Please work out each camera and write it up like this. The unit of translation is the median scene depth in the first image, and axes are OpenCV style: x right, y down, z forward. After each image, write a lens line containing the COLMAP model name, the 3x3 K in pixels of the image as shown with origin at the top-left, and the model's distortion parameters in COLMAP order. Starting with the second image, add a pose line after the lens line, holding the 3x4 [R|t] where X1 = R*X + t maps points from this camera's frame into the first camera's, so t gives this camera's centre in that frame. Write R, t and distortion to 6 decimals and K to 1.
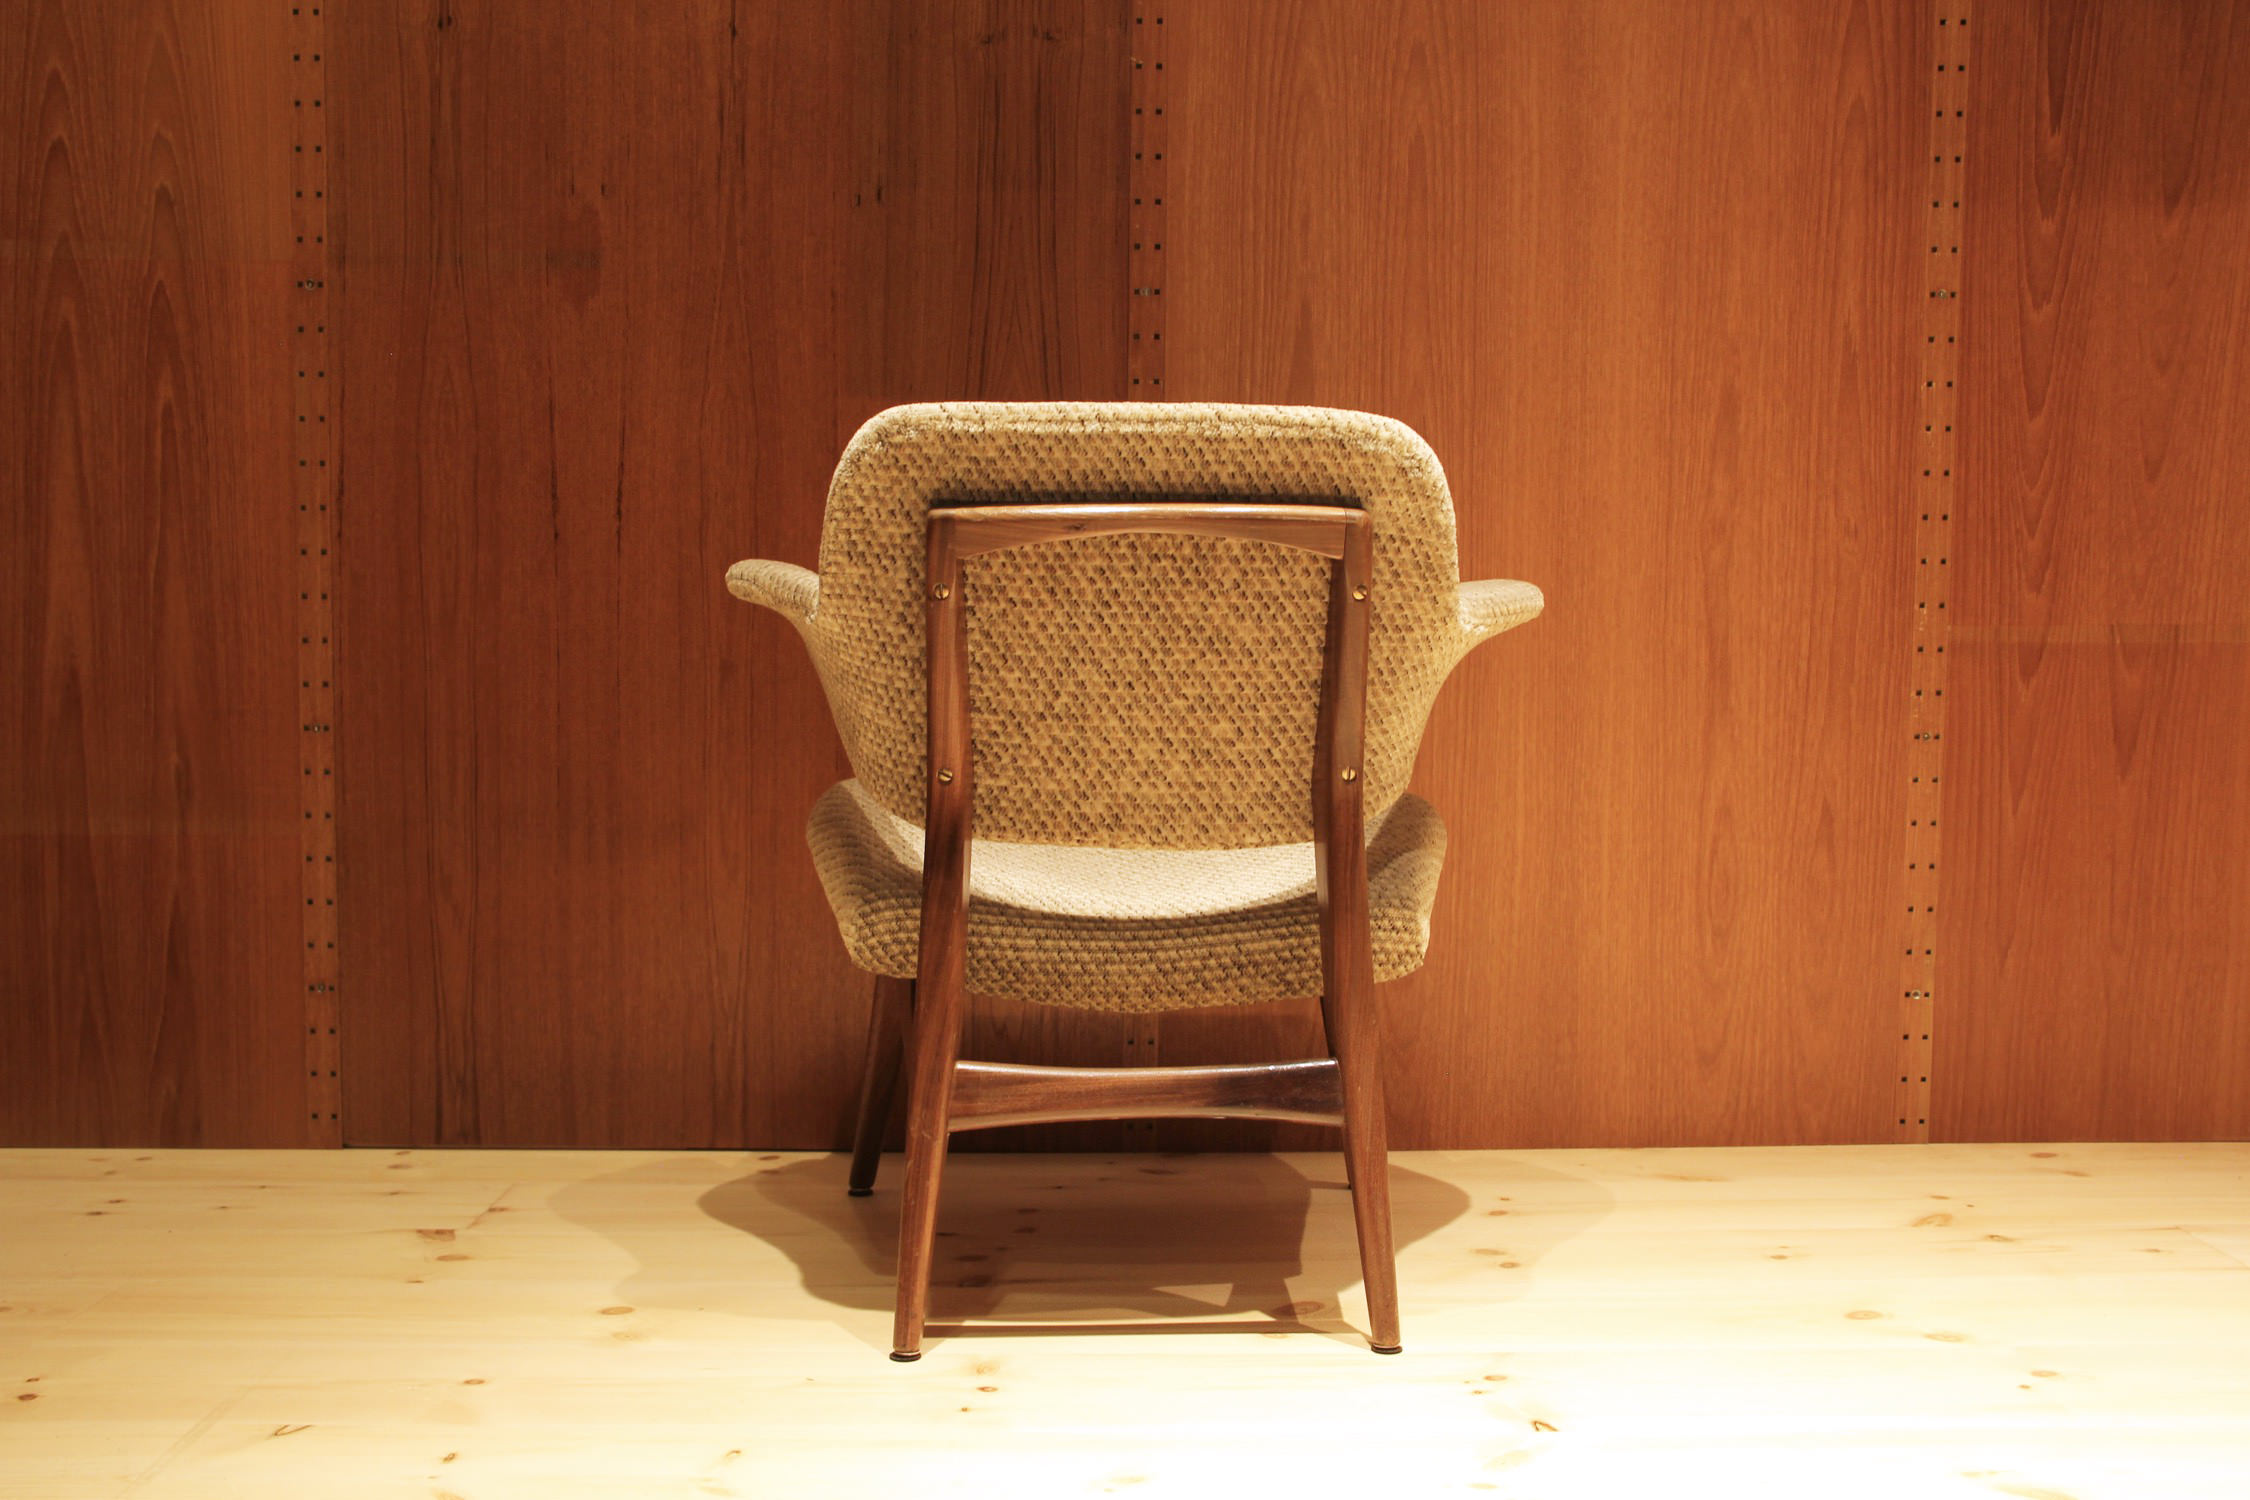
lens RADIAL K [[1486.0, 0, 1125.0], [0, 1486.0, 750.0], [0, 0, 1]] dist [-0.005421, -0.001181]
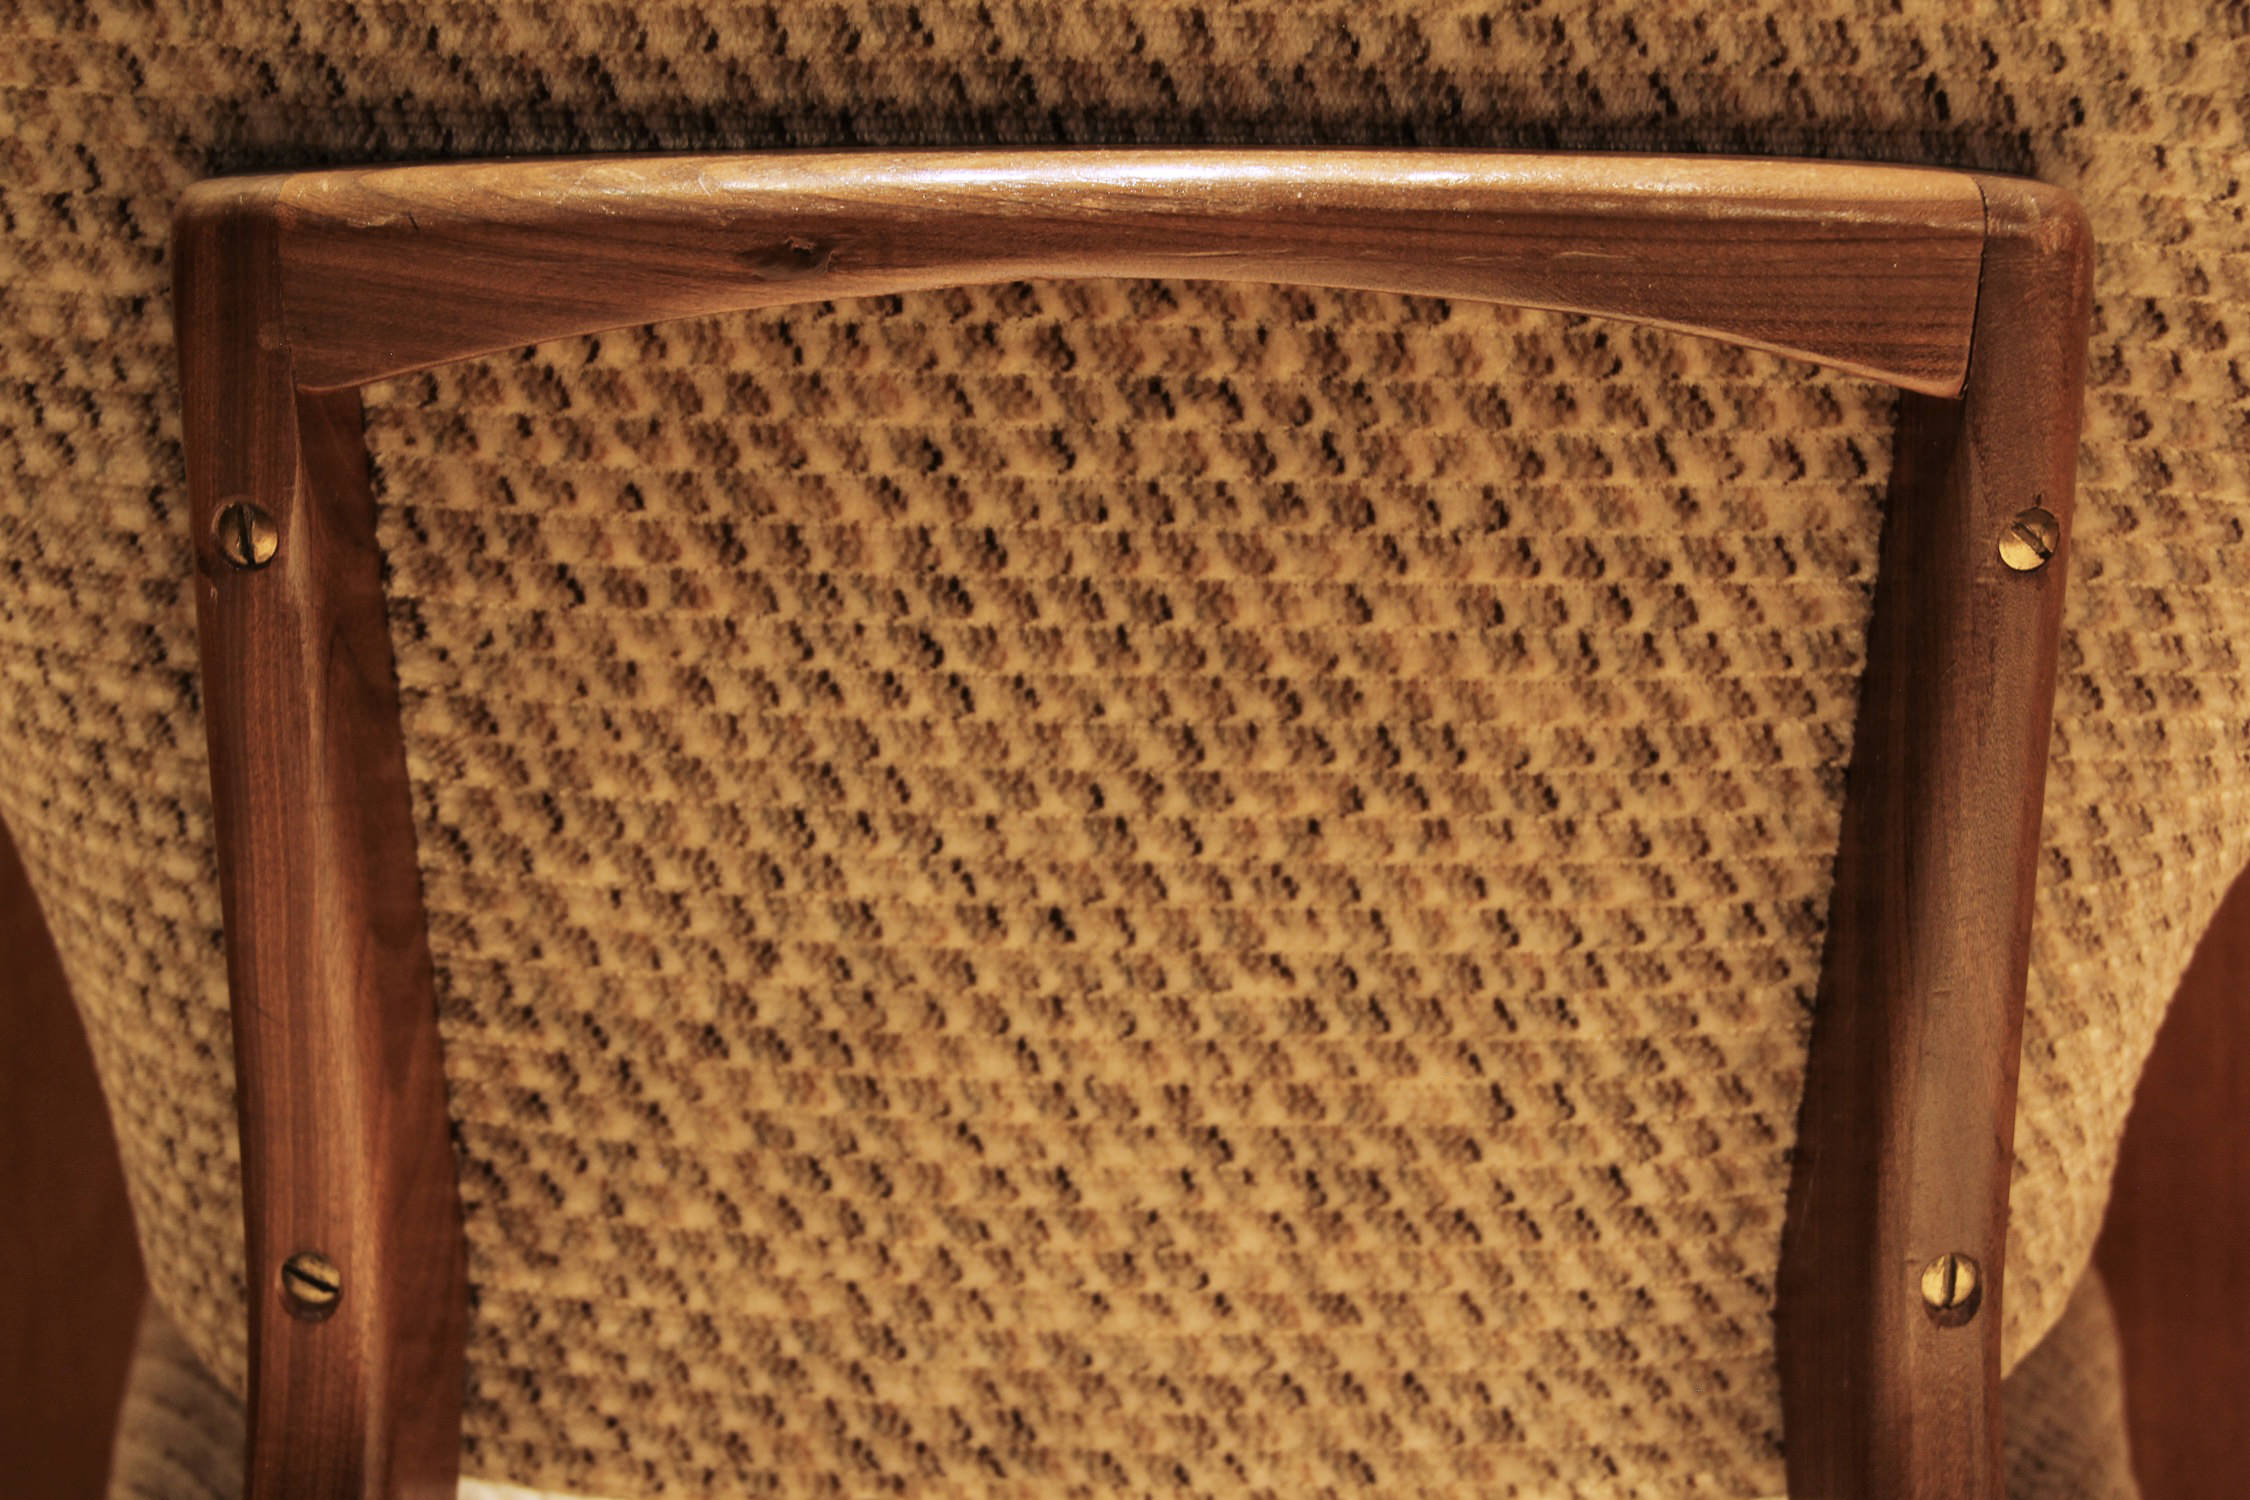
lens RADIAL K [[4105.9, 0, 1125.0], [0, 4105.9, 750.0], [0, 0, 1]] dist [0.358556, 0.155516]
pose [[0.999998, 0.001804, 0.000076, 0.014599], [-0.001796, 0.997957, -0.063859, -0.028304], [-0.000191, 0.063858, 0.997959, 0.316134]]
